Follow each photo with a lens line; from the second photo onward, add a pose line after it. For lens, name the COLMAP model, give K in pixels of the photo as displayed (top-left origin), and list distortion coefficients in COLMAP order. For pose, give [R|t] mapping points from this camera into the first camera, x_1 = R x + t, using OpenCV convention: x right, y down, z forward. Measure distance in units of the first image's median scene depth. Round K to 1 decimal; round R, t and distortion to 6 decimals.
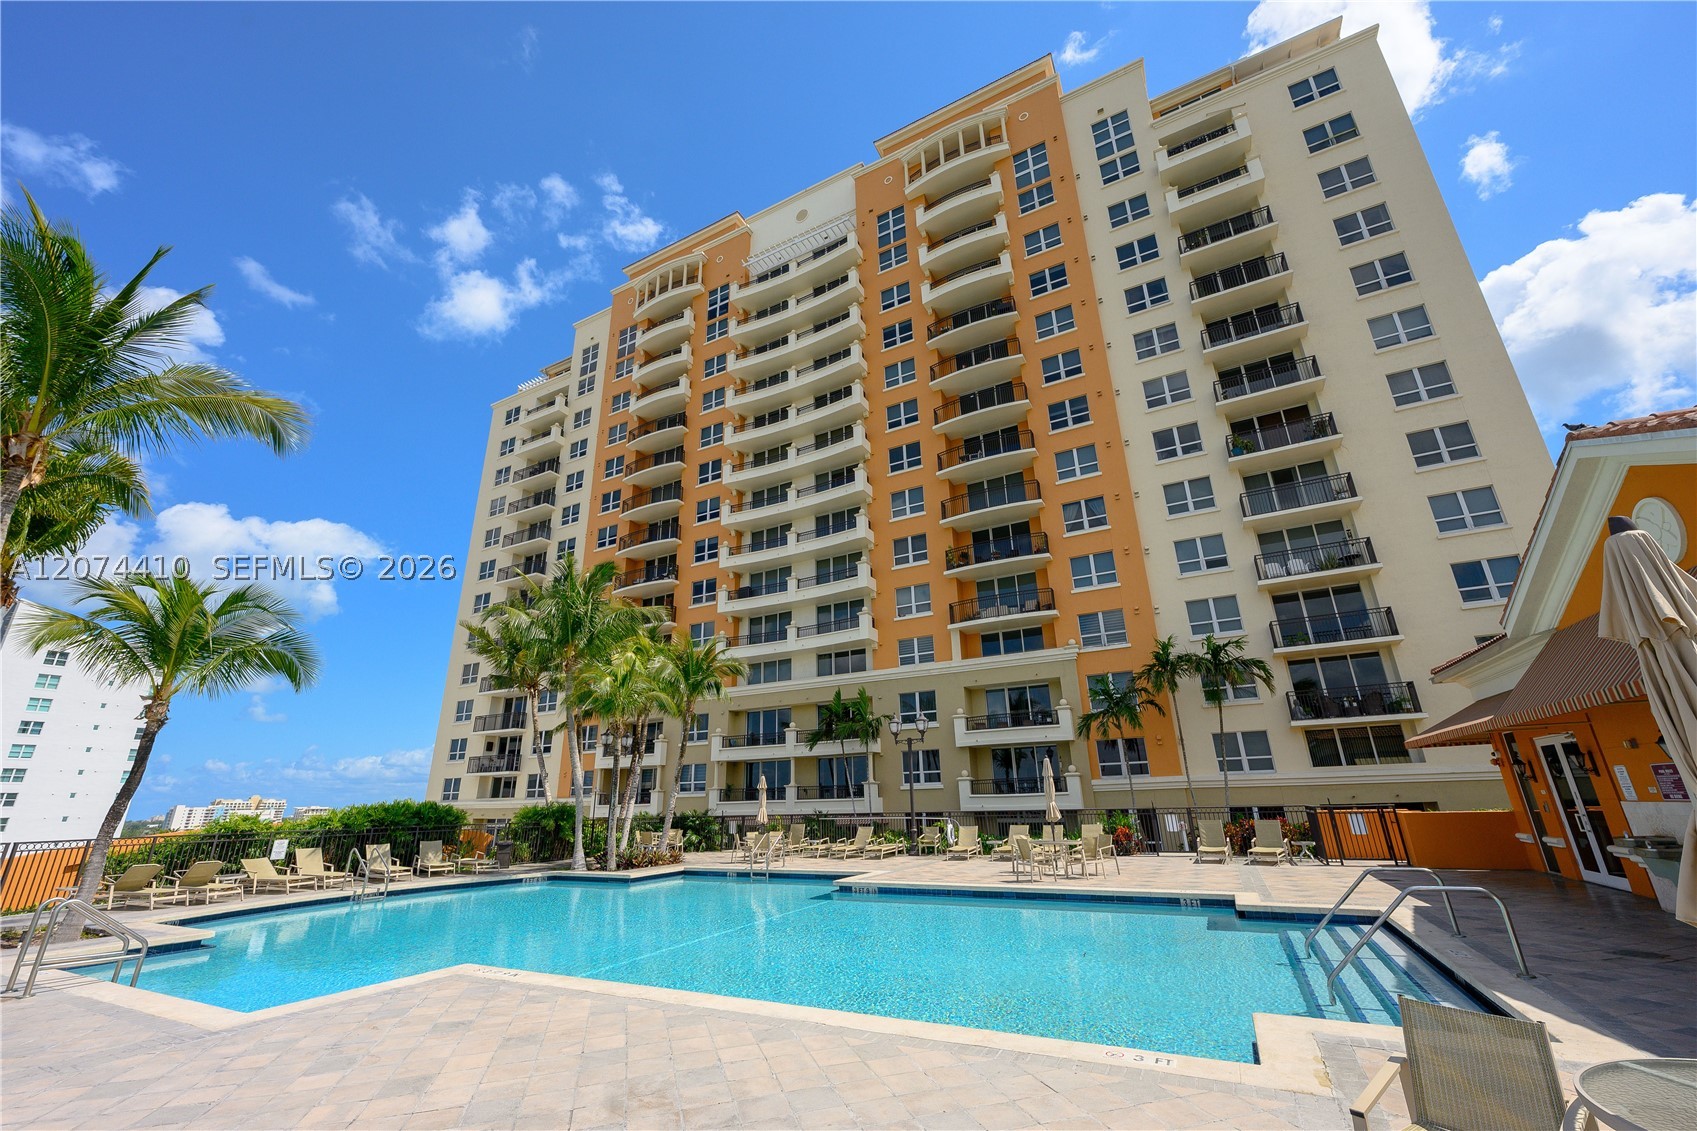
lens RADIAL K [[669.0, 0, 849.5], [0, 669.0, 568.7], [0, 0, 1]] dist [-0.002049, 0.000198]
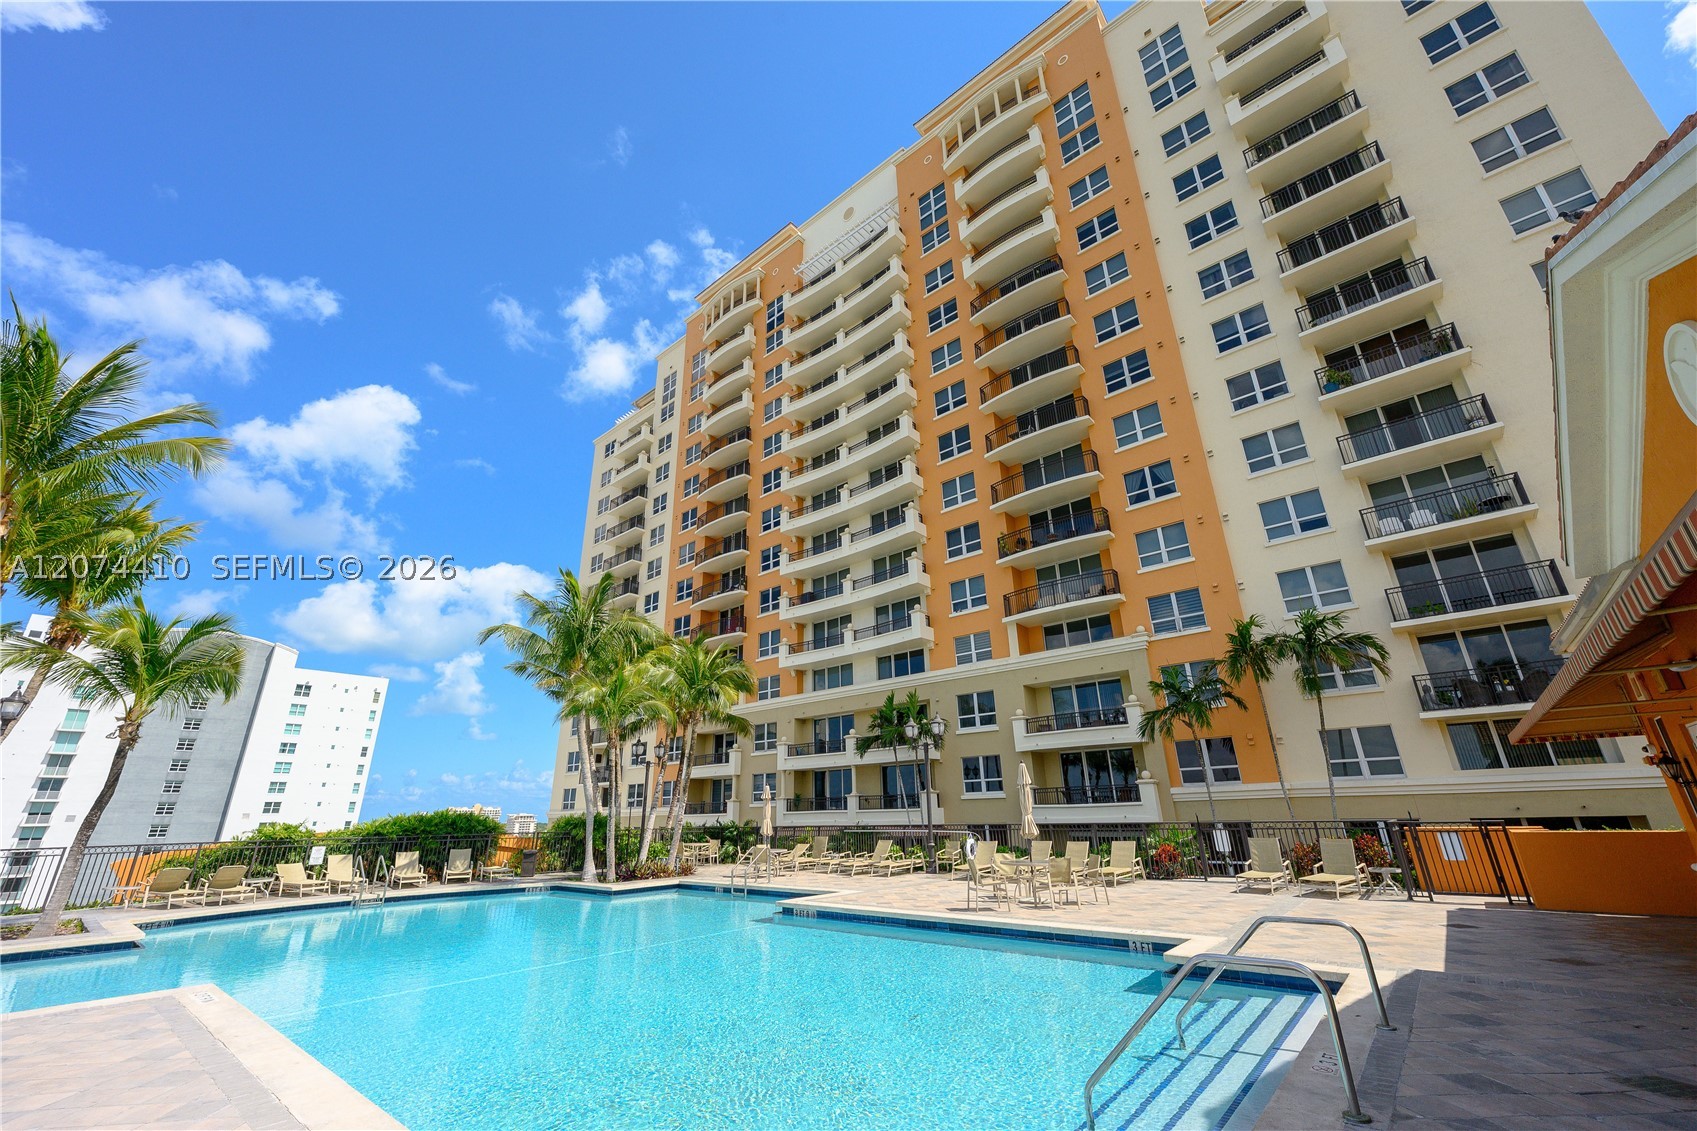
lens RADIAL K [[669.0, 0, 843.3], [0, 669.0, 563.7], [0, 0, 1]] dist [-0.002049, 0.000198]
pose [[0.973775, -0.076240, -0.214358, 0.133026], [0.072279, 0.997039, -0.026264, 0.017458], [0.215726, 0.010082, 0.976402, 0.056925]]
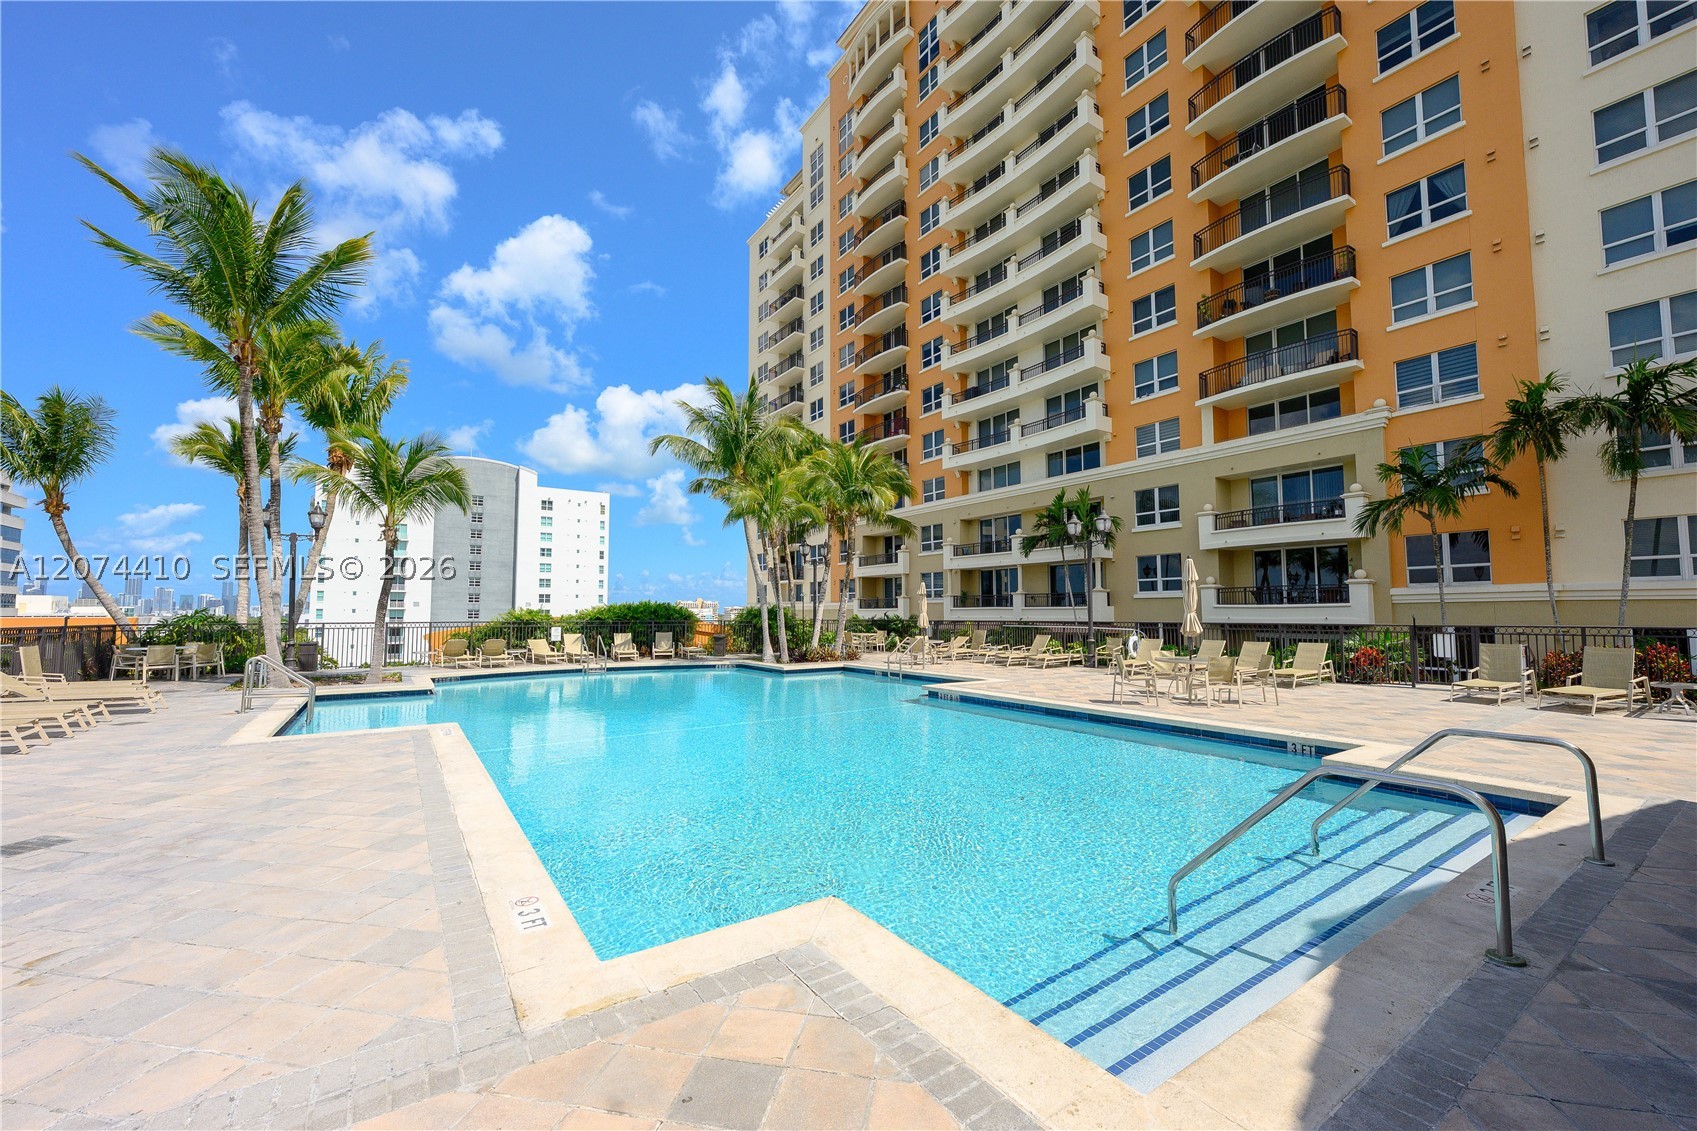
lens RADIAL K [[669.0, 0, 843.0], [0, 669.0, 573.4], [0, 0, 1]] dist [-0.002049, 0.000198]
pose [[0.880229, -0.005822, -0.474513, 0.149412], [0.137911, 0.959906, 0.244050, 0.028504], [0.454067, -0.280260, 0.845741, 0.082394]]
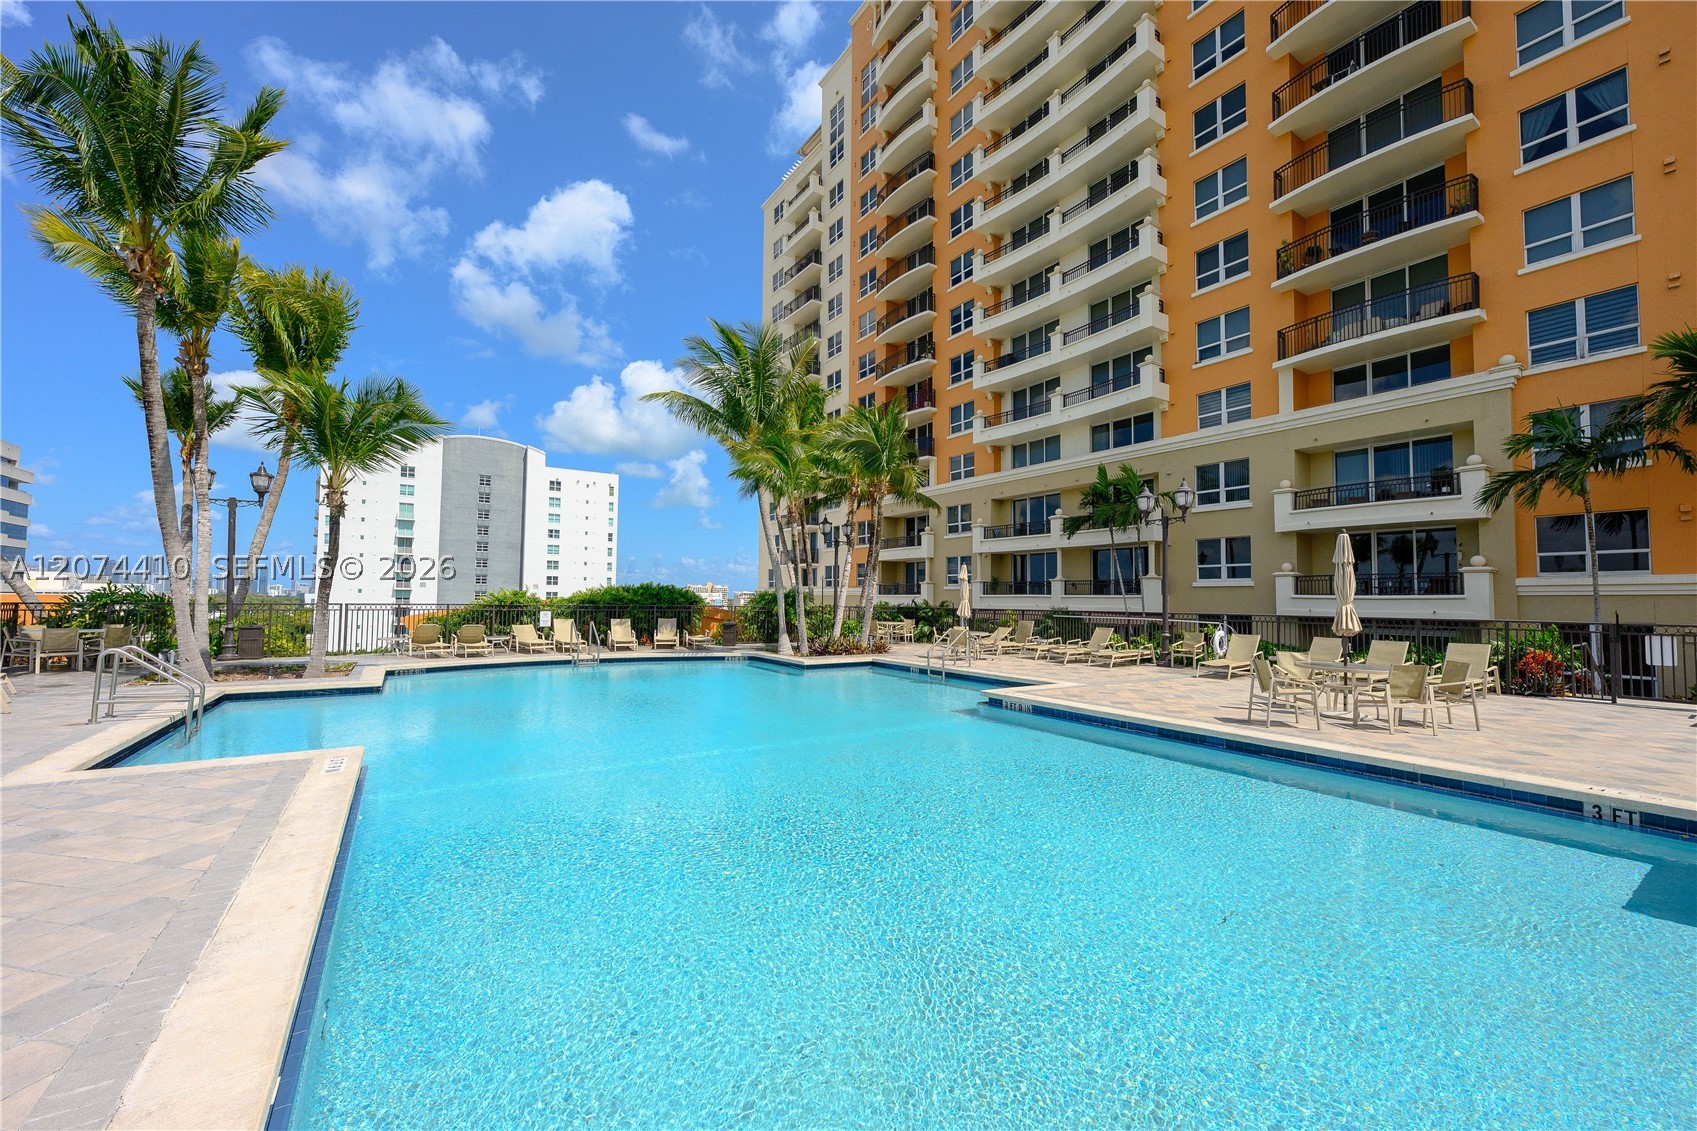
lens RADIAL K [[669.0, 0, 841.2], [0, 669.0, 569.8], [0, 0, 1]] dist [-0.002049, 0.000198]
pose [[0.872019, 0.011701, -0.489332, 0.095176], [0.131430, 0.957403, 0.257110, 0.051571], [0.471496, -0.288518, 0.833336, 0.145188]]
